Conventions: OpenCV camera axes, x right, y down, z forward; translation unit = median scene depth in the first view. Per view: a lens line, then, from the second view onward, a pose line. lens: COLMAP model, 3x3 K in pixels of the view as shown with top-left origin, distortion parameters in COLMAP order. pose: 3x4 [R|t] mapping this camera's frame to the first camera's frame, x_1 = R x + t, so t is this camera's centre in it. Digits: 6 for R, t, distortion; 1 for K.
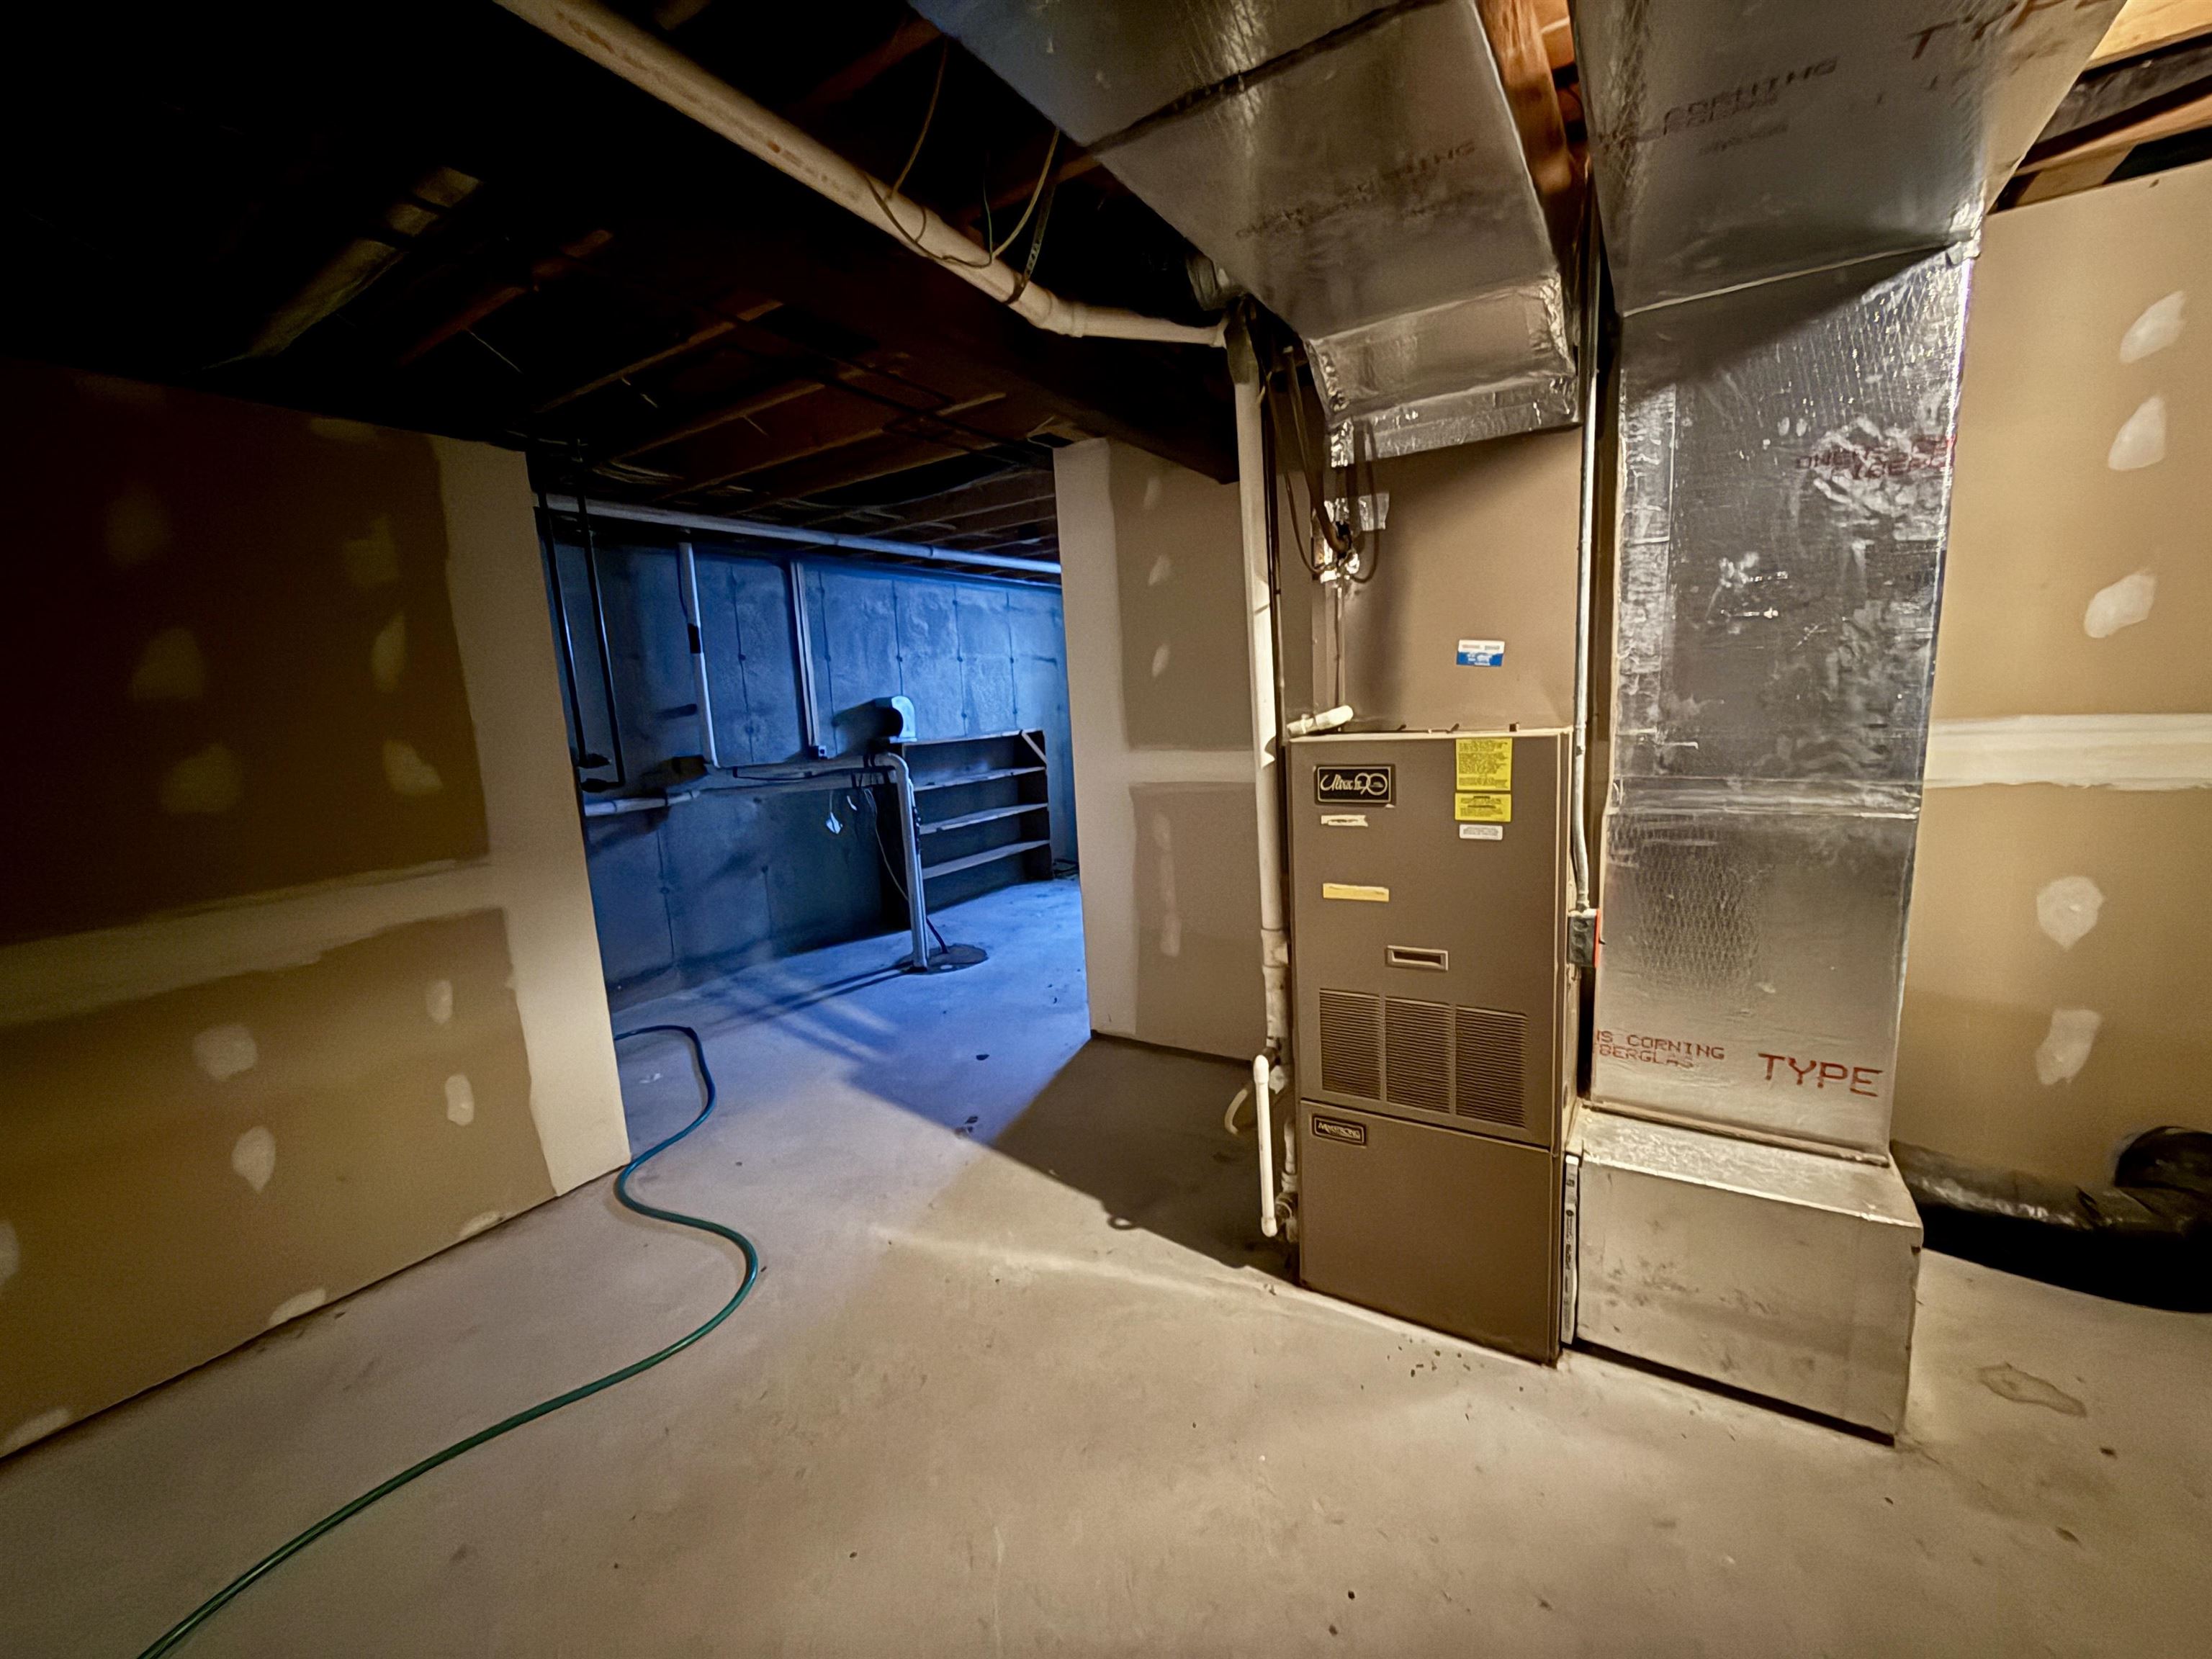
lens RADIAL K [[878.4, 0, 1112.7], [0, 878.4, 834.3], [0, 0, 1]] dist [-0.000263, -0.000027]
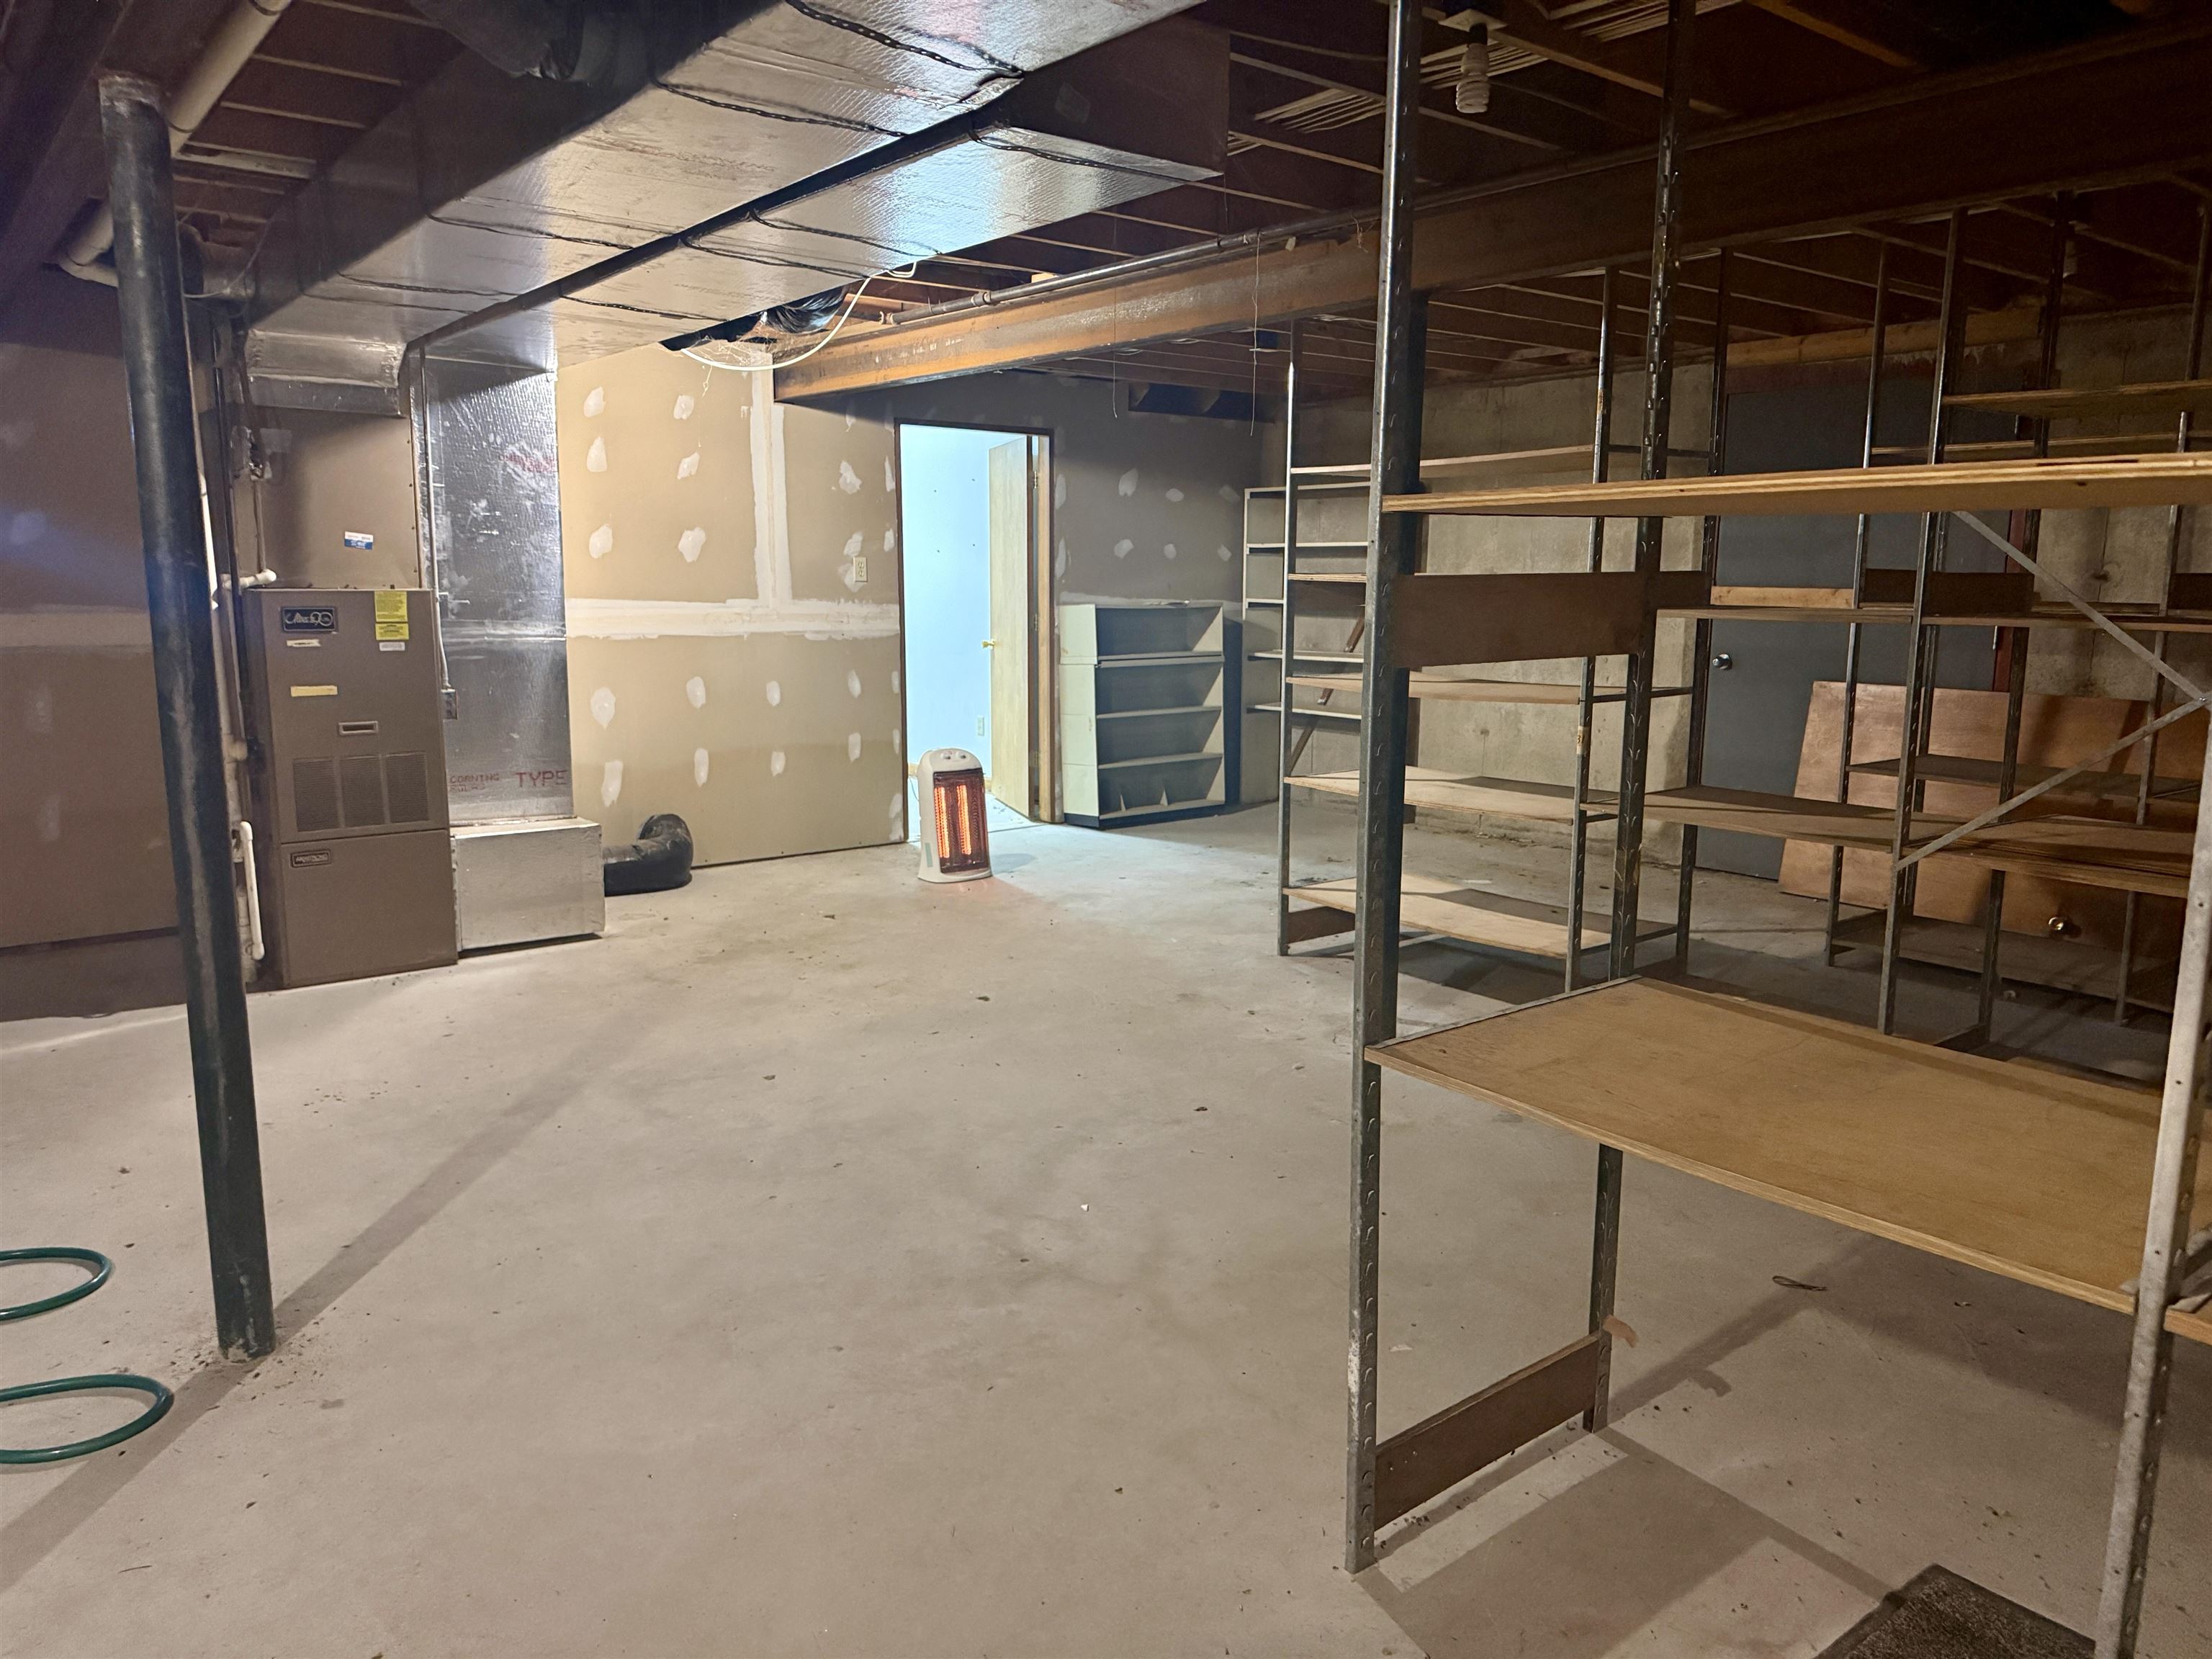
lens RADIAL K [[1562.2, 0, 1106.0], [0, 1562.2, 829.5], [0, 0, 1]] dist [0.119145, -0.164618]
pose [[0.334206, -0.099097, 0.937276, -1.958363], [0.121386, 0.990701, 0.061462, 0.313396], [-0.934650, 0.093231, 0.343127, -1.268893]]
